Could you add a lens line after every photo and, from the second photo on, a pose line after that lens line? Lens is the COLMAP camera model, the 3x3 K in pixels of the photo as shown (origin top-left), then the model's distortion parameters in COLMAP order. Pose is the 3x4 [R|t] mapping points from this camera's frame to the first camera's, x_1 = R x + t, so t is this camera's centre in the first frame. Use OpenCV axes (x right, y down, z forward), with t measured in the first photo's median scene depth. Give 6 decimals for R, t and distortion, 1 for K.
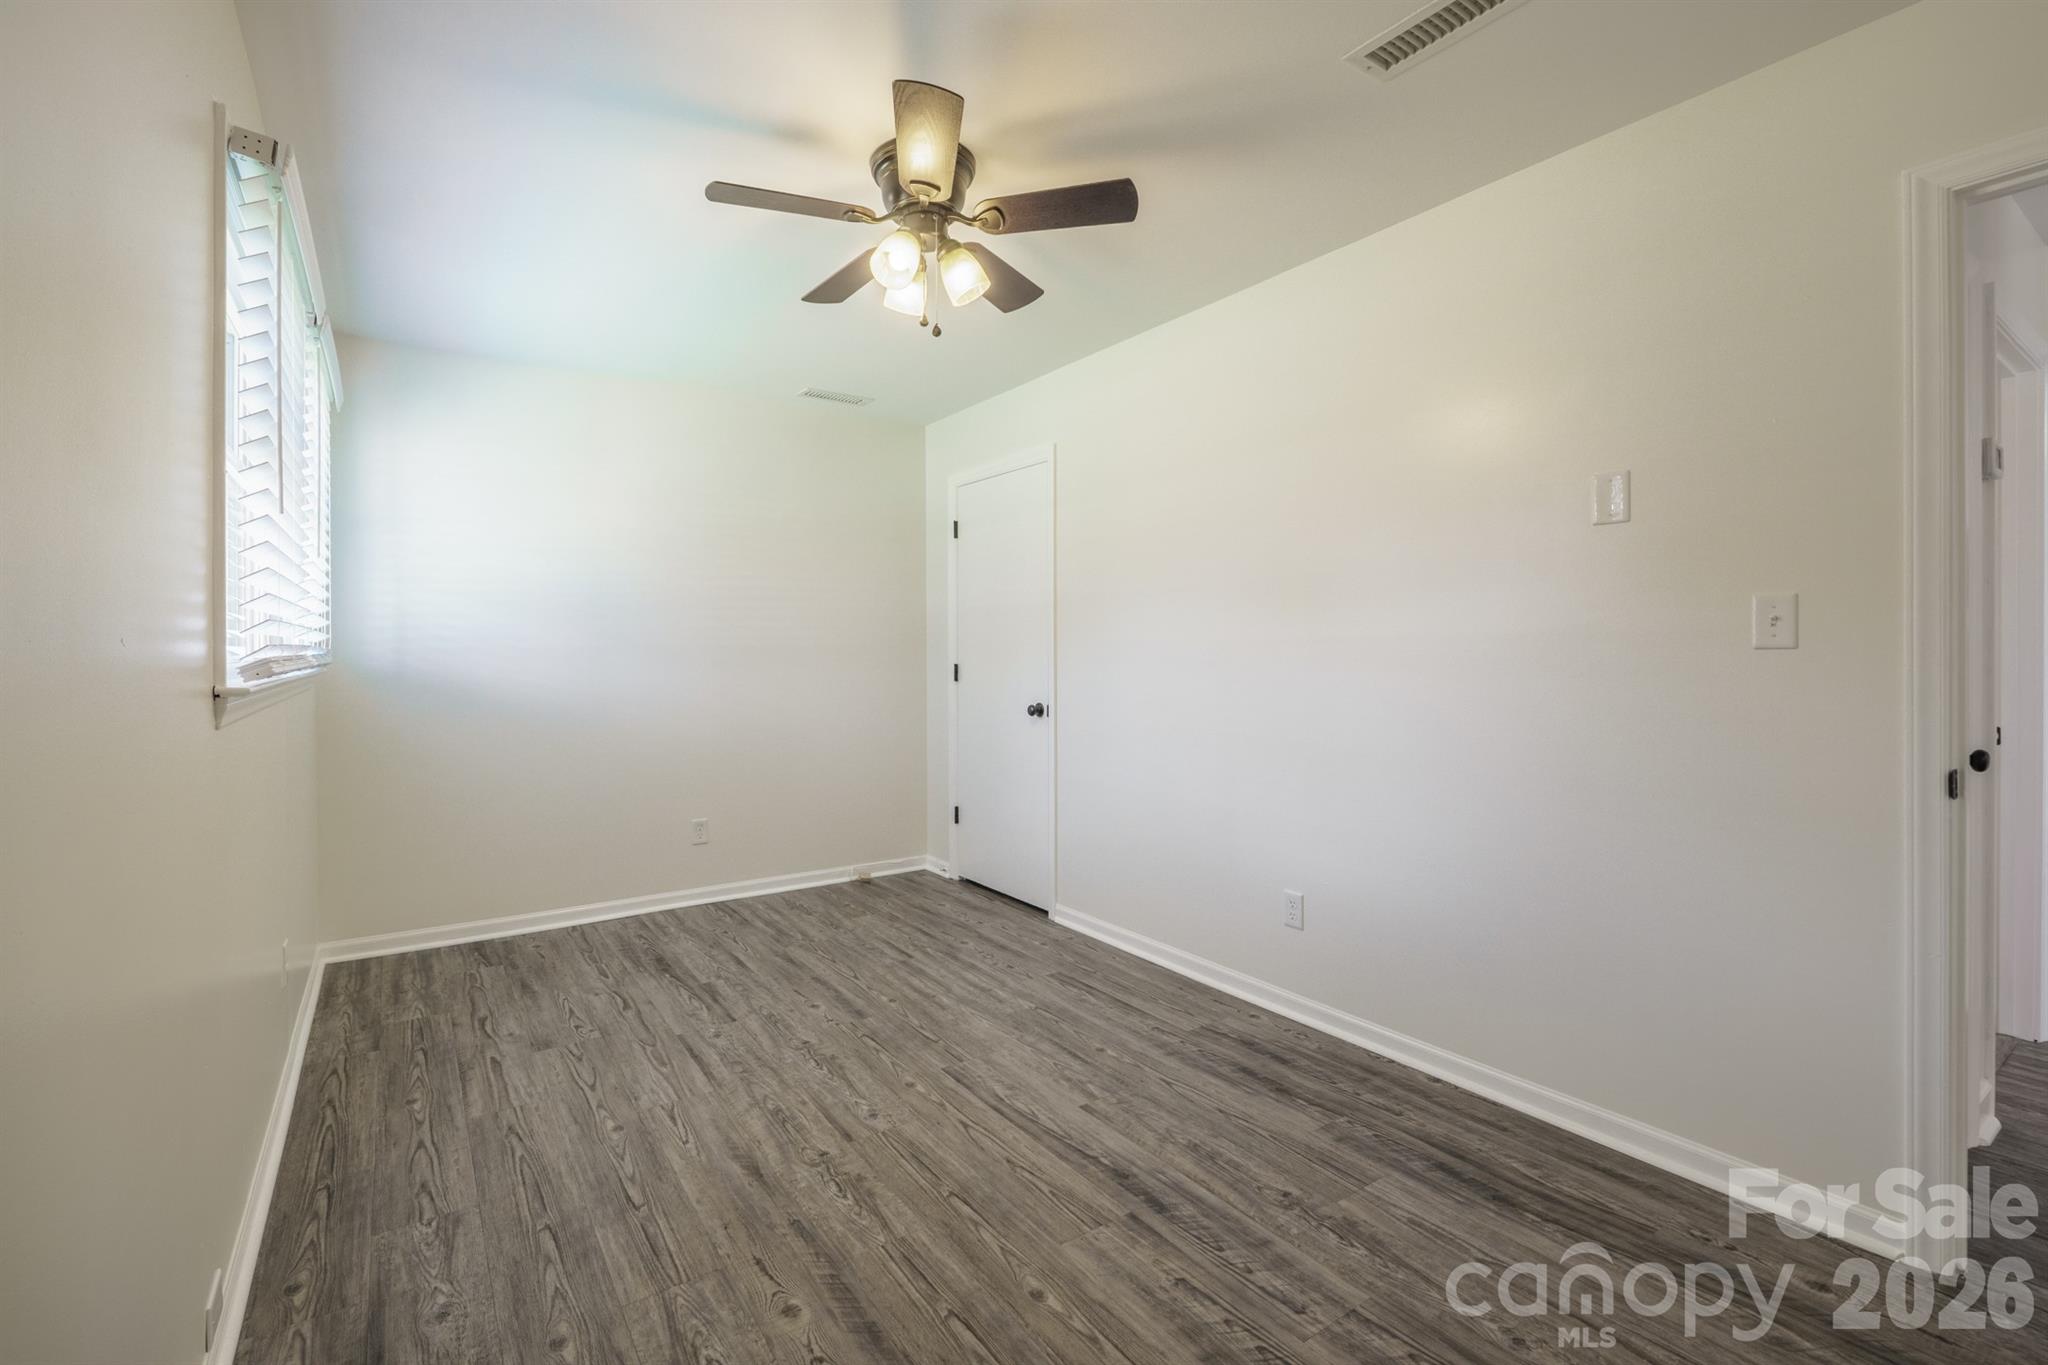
lens RADIAL K [[886.0, 0, 981.8], [0, 886.0, 659.0], [0, 0, 1]] dist [-0.003924, -0.000443]
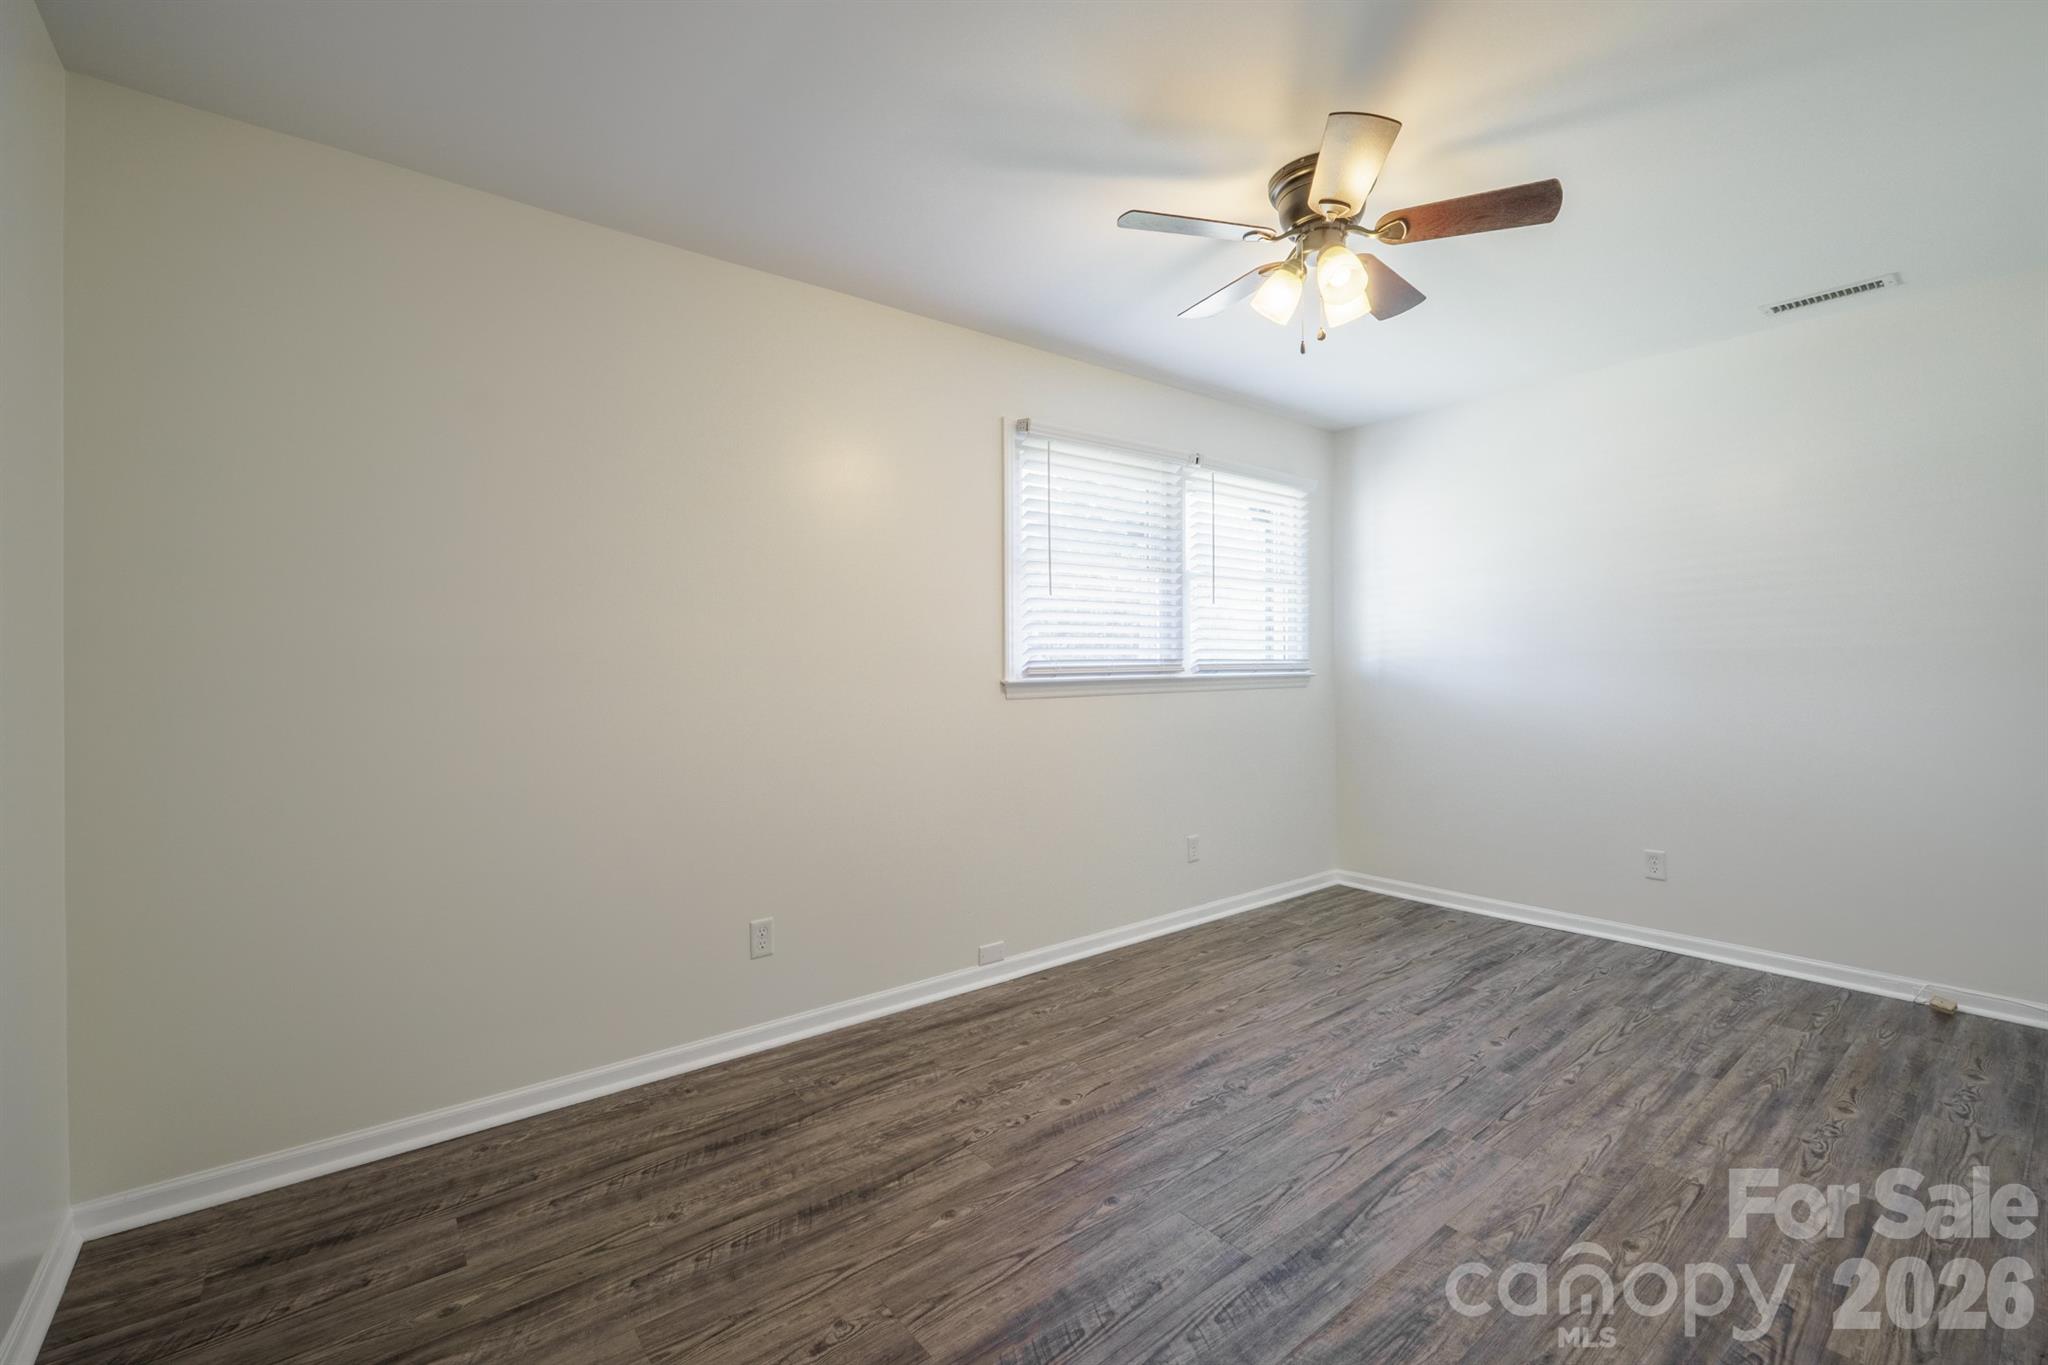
lens RADIAL K [[879.8, 0, 1017.7], [0, 879.8, 661.3], [0, 0, 1]] dist [-0.003348, -0.000526]
pose [[0.086602, -0.003759, -0.996236, 0.845936], [0.001849, 0.999992, -0.003613, -0.004840], [0.996241, -0.001529, 0.086608, 0.526227]]
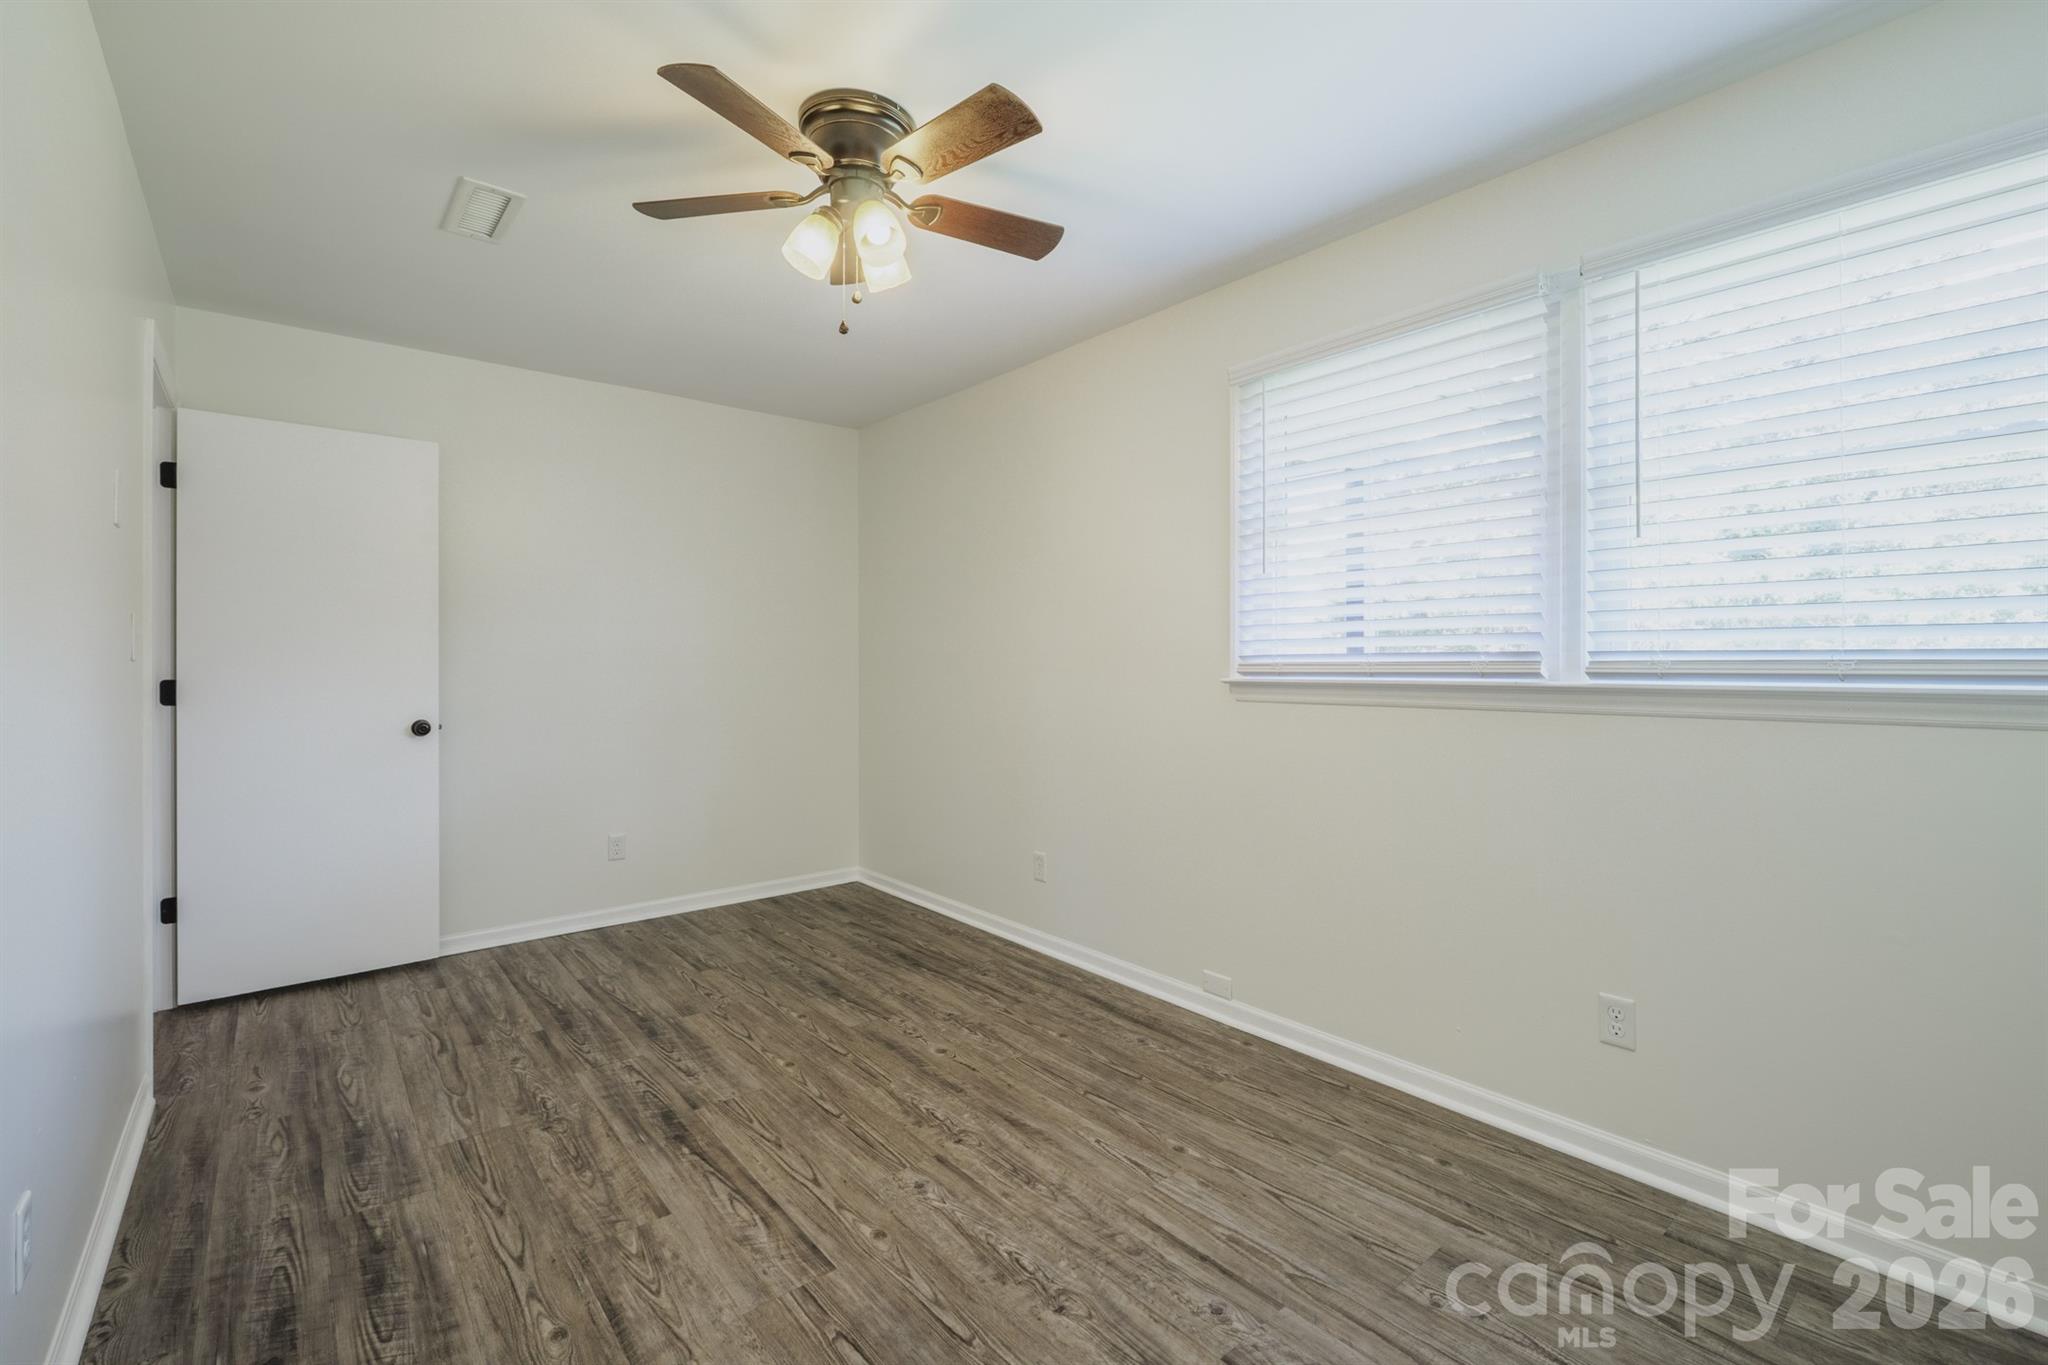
lens RADIAL K [[879.8, 0, 1017.7], [0, 879.8, 661.3], [0, 0, 1]] dist [-0.003348, -0.000526]
pose [[-0.993992, 0.003944, -0.109380, -0.119943], [0.003251, 0.999974, 0.006513, -0.012651], [0.109403, 0.006118, -0.993979, 1.786489]]
